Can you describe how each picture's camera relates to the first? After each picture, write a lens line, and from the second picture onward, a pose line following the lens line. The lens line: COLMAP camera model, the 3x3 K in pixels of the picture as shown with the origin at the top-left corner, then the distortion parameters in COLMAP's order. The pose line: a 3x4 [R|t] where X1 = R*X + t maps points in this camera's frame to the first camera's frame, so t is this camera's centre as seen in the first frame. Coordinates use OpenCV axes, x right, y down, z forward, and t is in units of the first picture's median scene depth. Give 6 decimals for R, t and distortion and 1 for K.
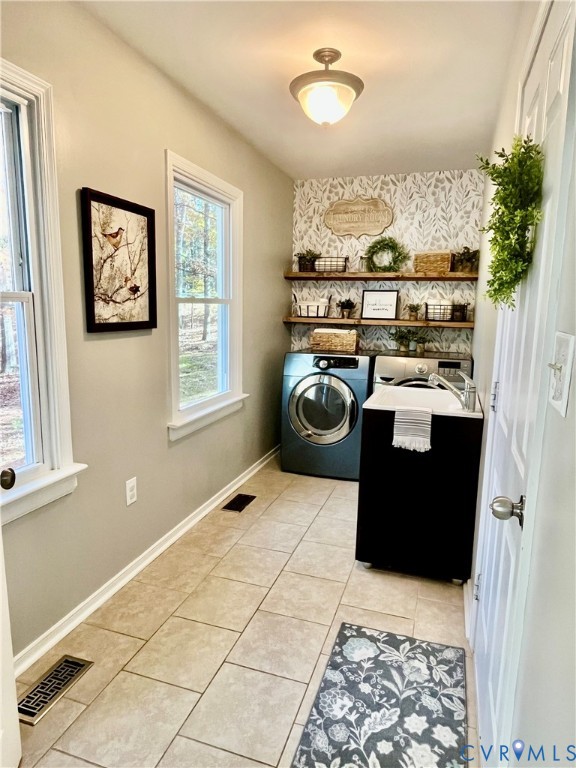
lens RADIAL K [[477.7, 0, 285.7], [0, 477.7, 381.4], [0, 0, 1]] dist [0.006759, 0.000236]
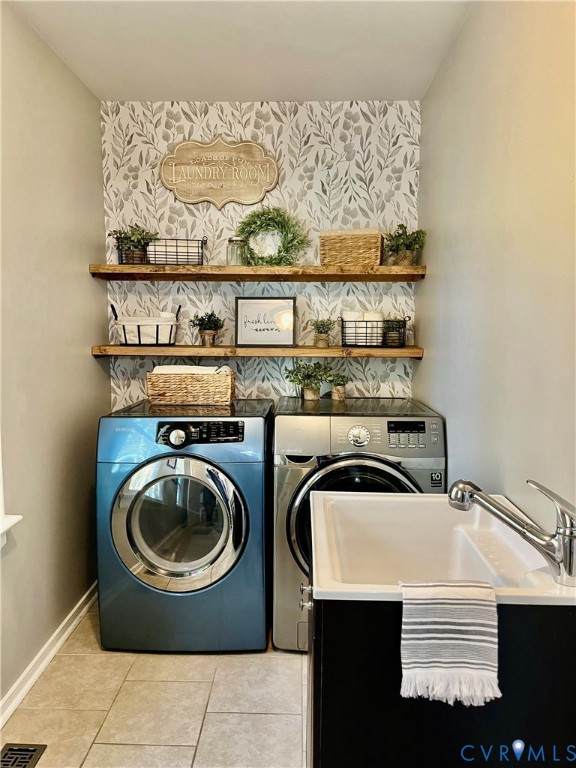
lens RADIAL K [[579.6, 0, 285.7], [0, 579.6, 388.6], [0, 0, 1]] dist [0.028515, -0.005877]
pose [[0.954777, -0.048090, 0.293409, 0.008468], [0.060855, 0.997549, -0.034528, -0.053839], [-0.291029, 0.050822, 0.955363, 0.326174]]
